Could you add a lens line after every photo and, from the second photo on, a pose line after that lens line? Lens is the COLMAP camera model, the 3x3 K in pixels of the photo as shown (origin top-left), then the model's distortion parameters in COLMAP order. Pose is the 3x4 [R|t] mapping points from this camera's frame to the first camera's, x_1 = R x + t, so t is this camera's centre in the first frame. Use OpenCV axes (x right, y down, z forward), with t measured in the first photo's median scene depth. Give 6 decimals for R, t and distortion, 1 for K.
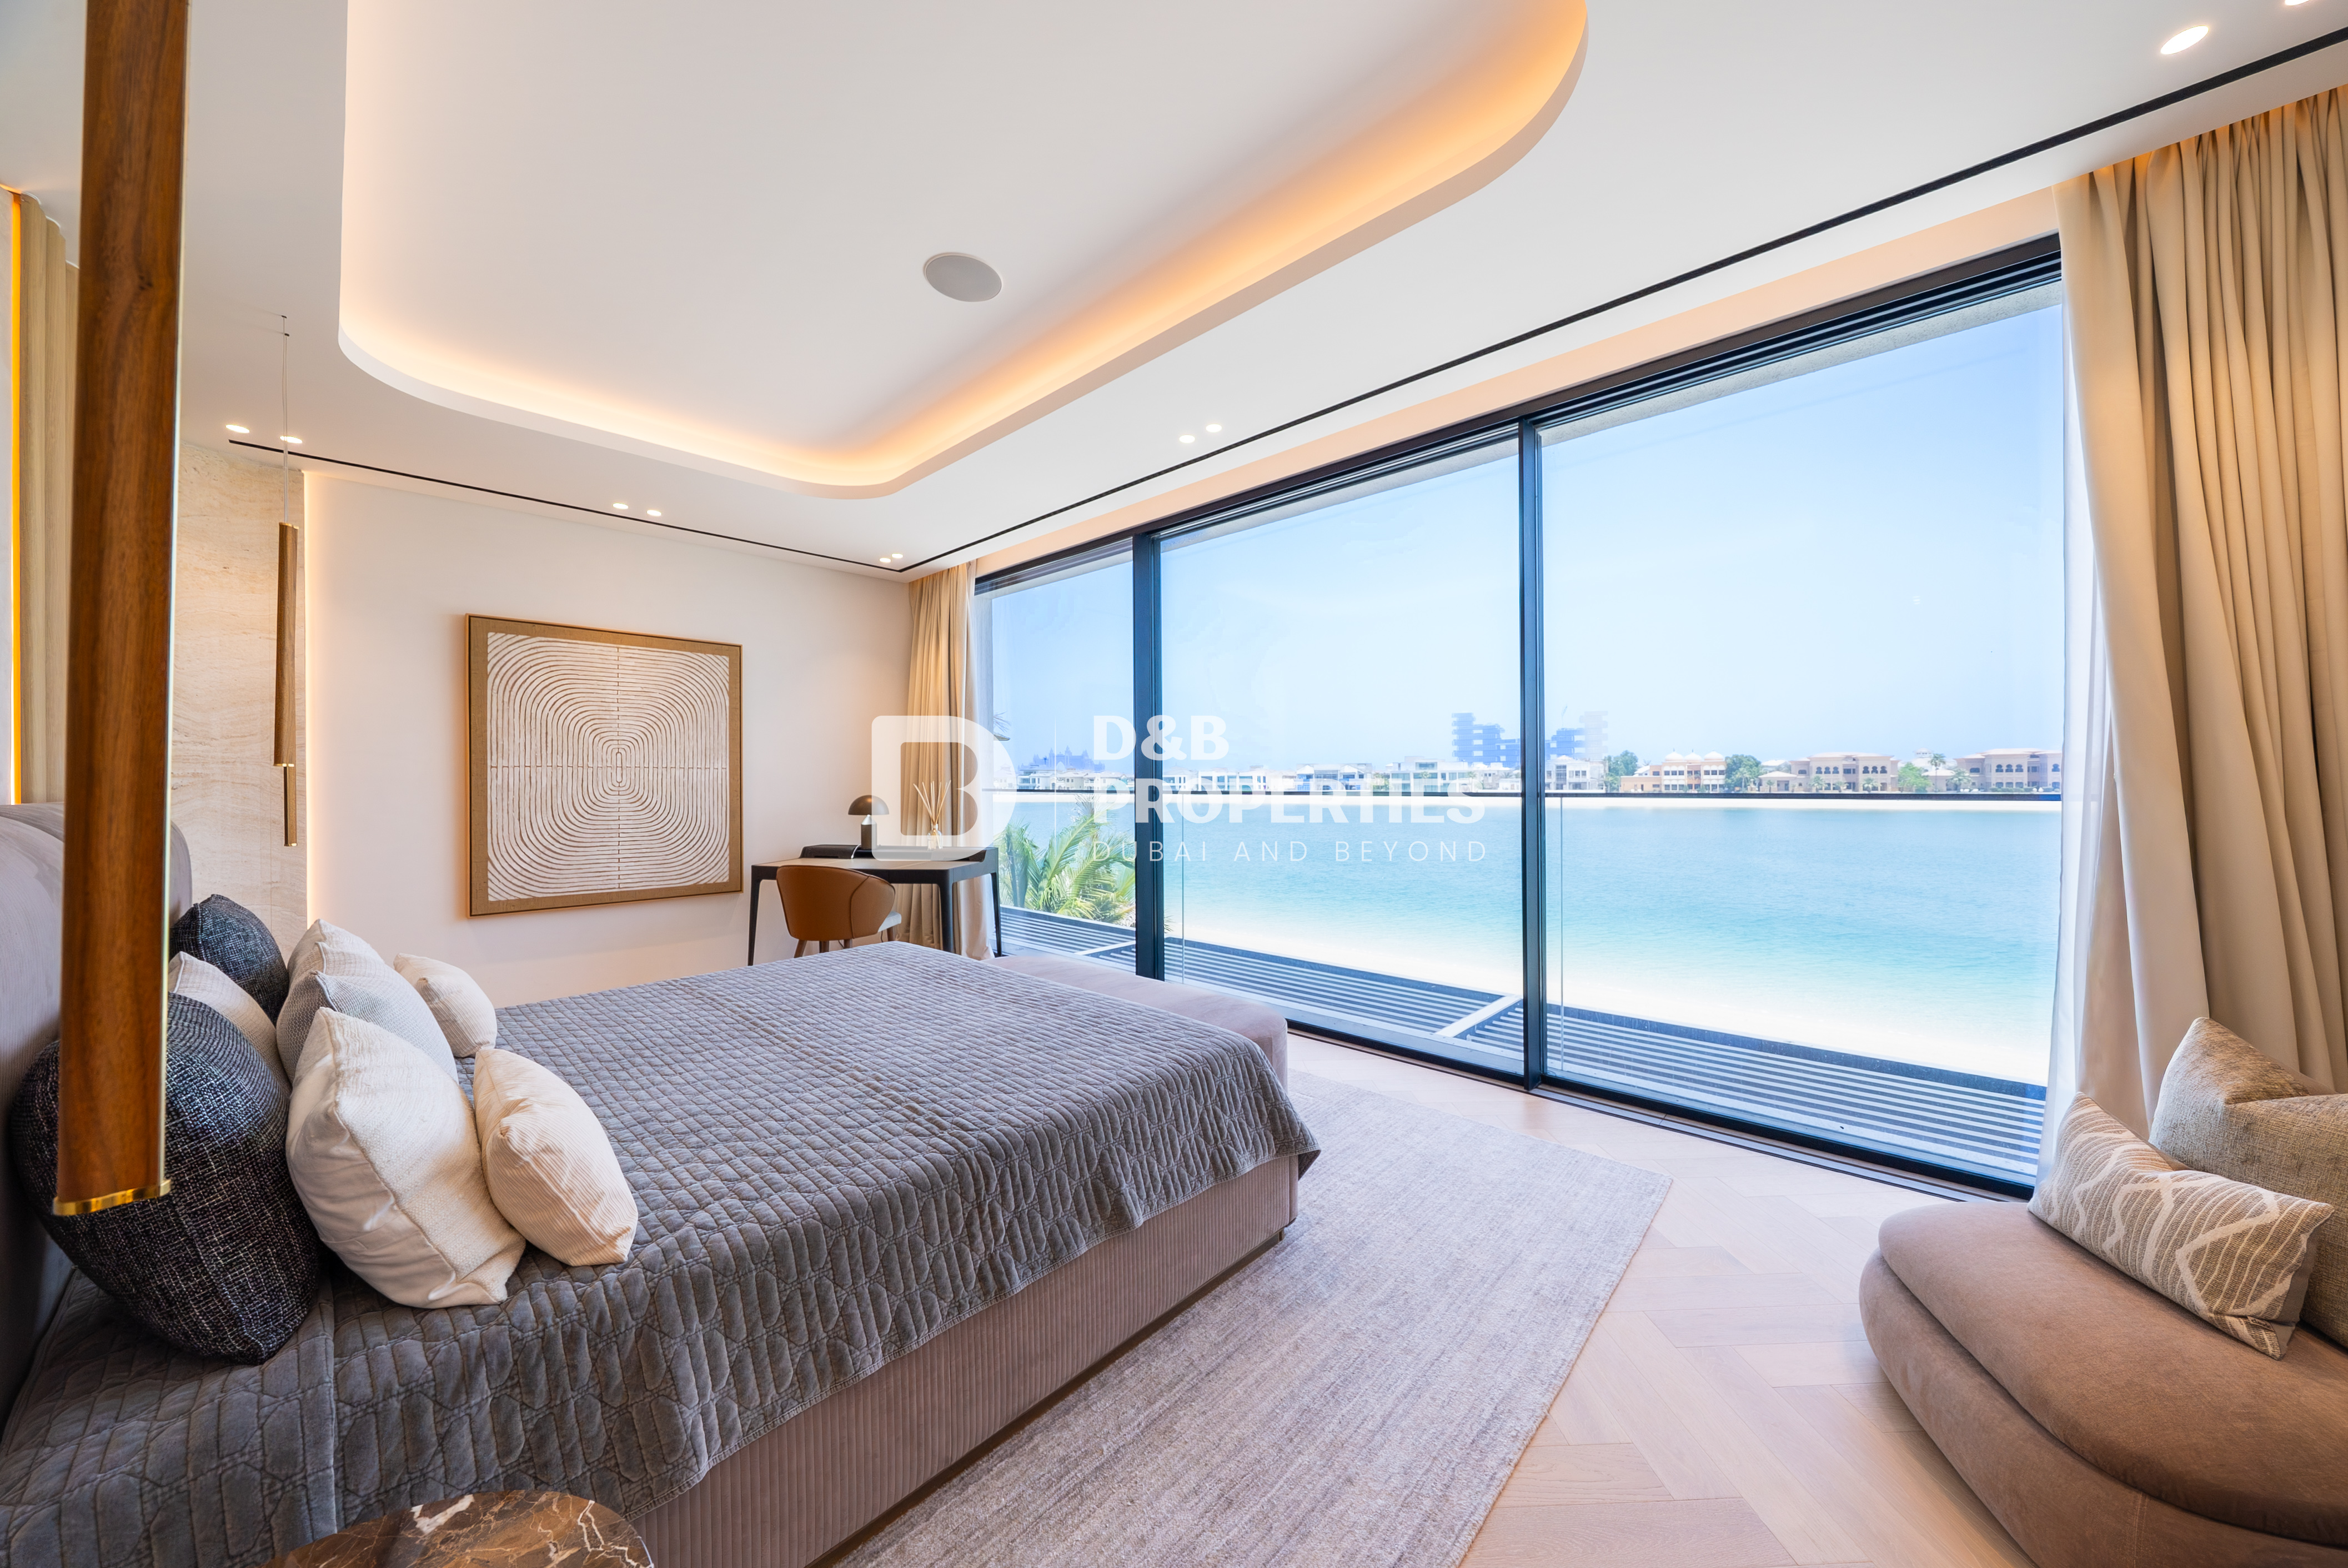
lens RADIAL K [[806.9, 0, 1188.4], [0, 806.9, 777.0], [0, 0, 1]] dist [0.000613, -0.000003]
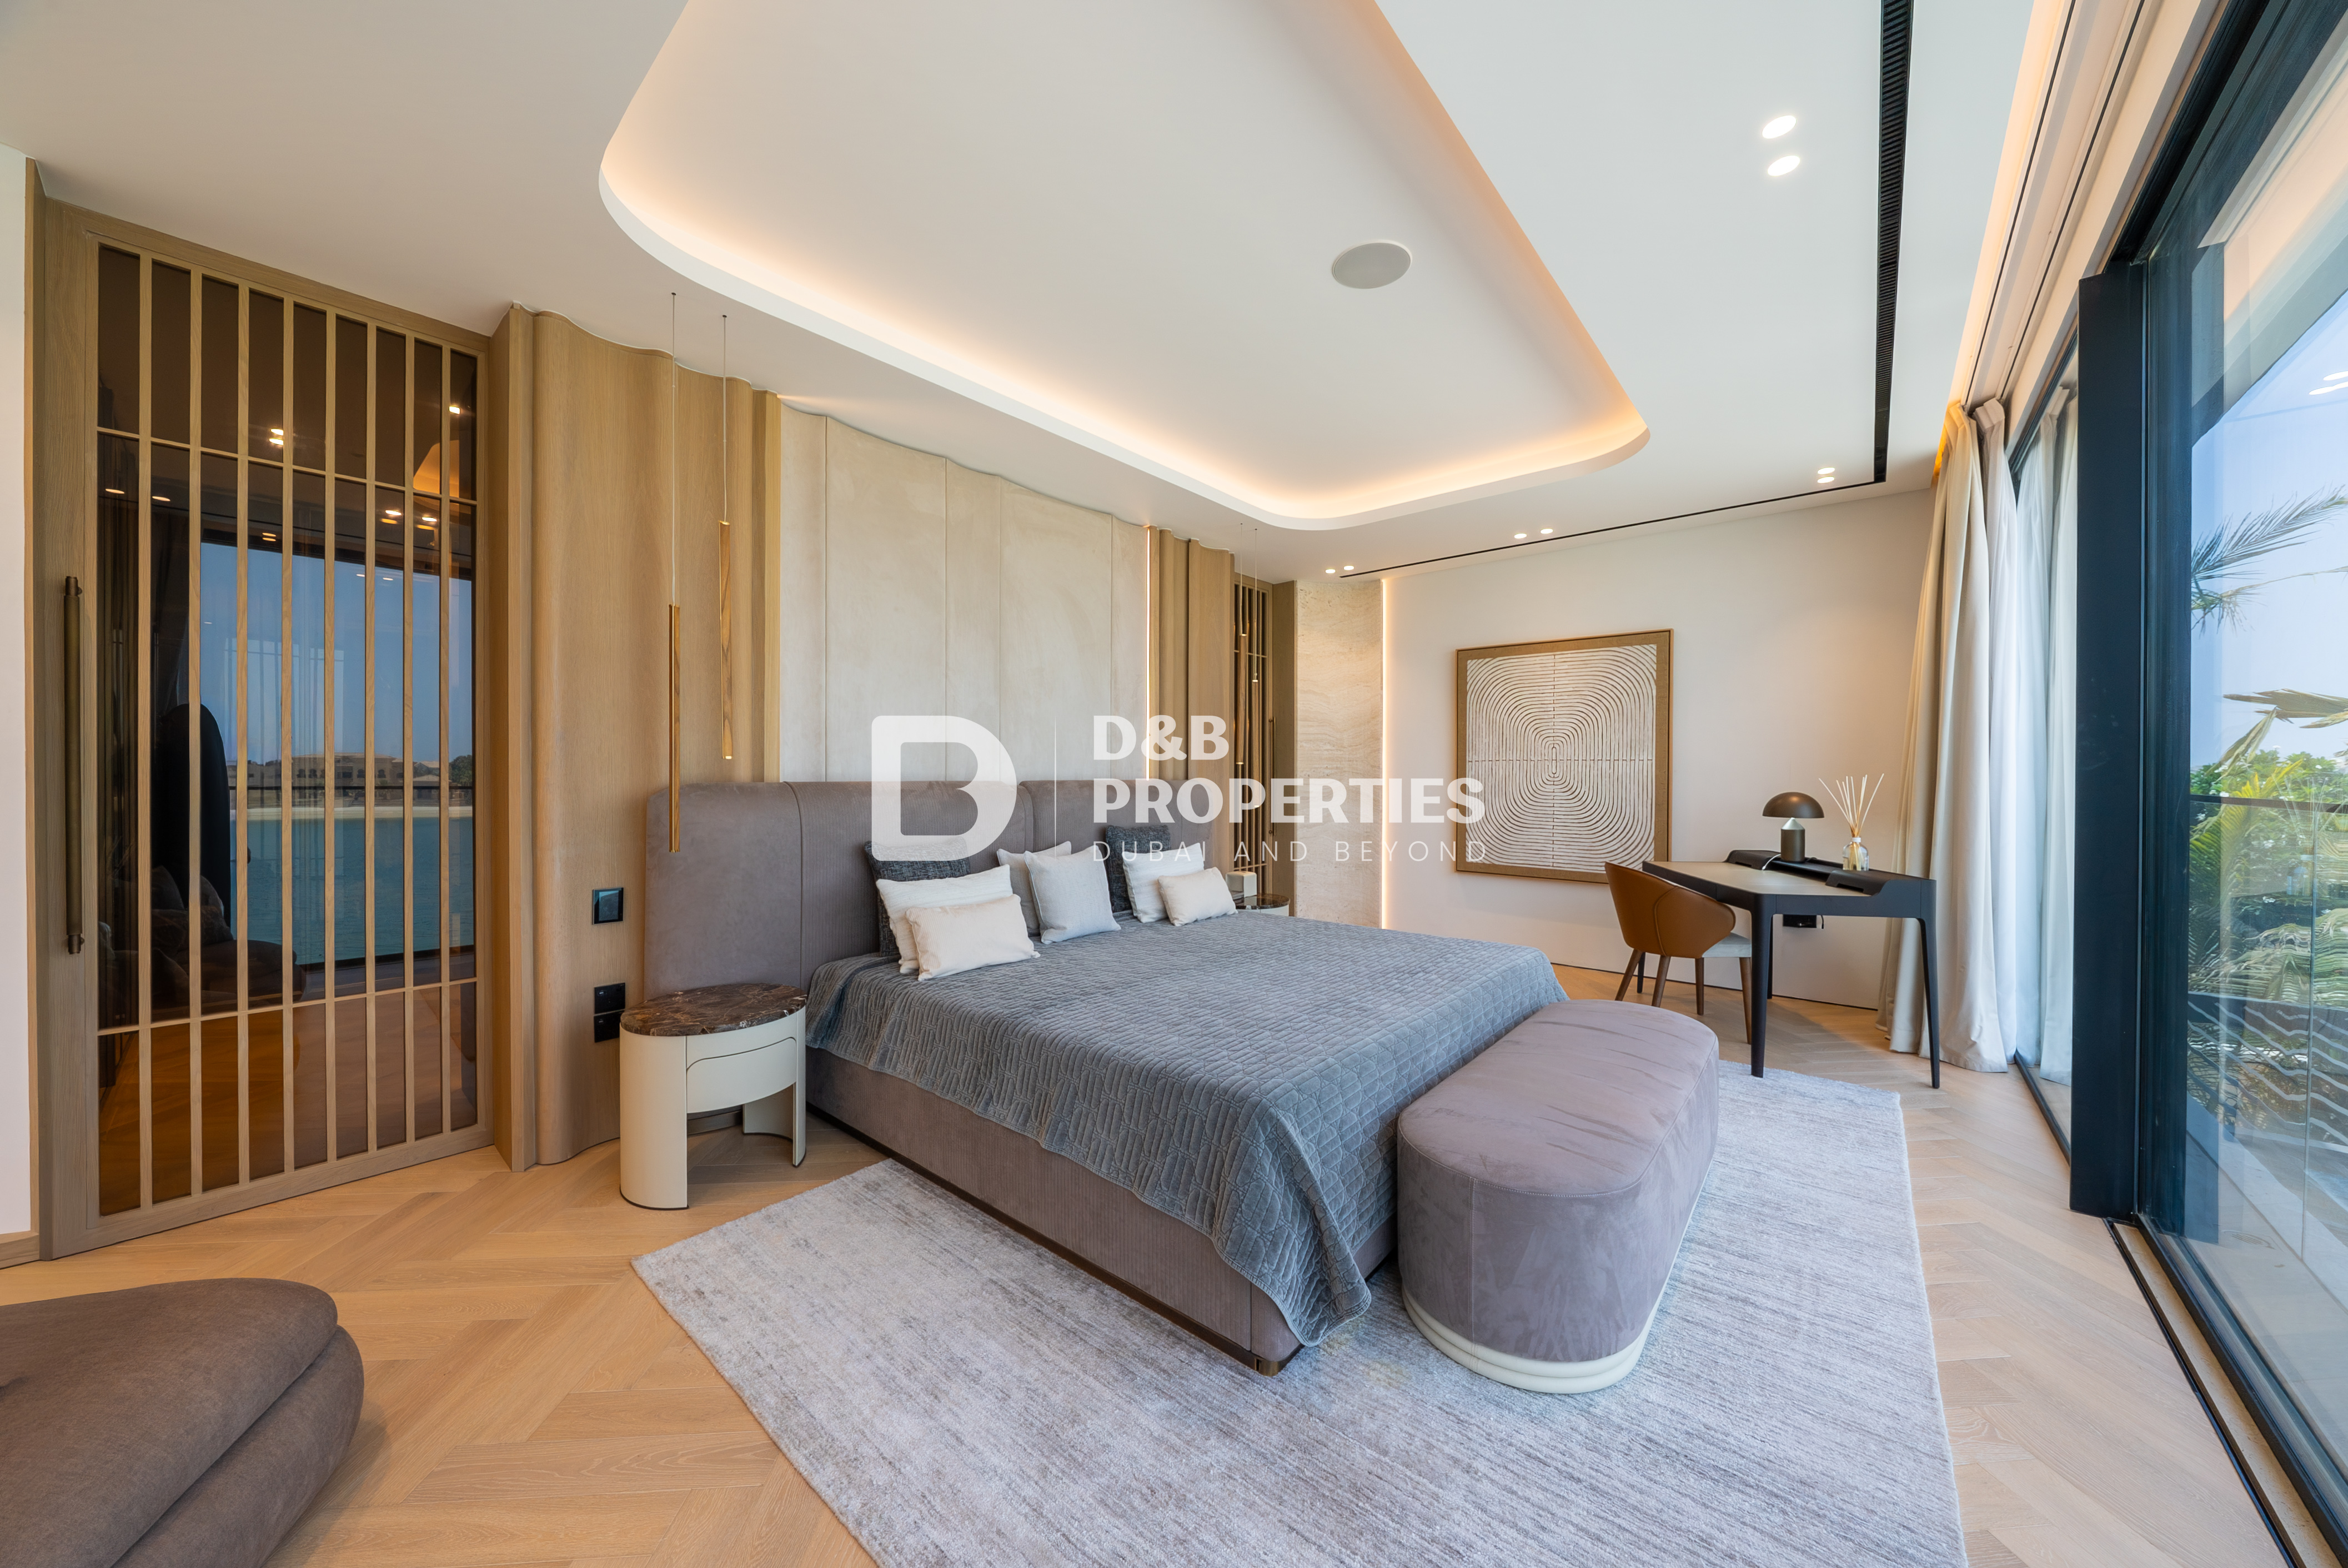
lens RADIAL K [[806.9, 0, 1170.3], [0, 806.9, 784.0], [0, 0, 1]] dist [0.000613, -0.000003]
pose [[0.033130, 0.022383, -0.999200, 0.438453], [0.005373, 0.999731, 0.022573, -0.007653], [0.999437, -0.006117, 0.033001, 0.447297]]
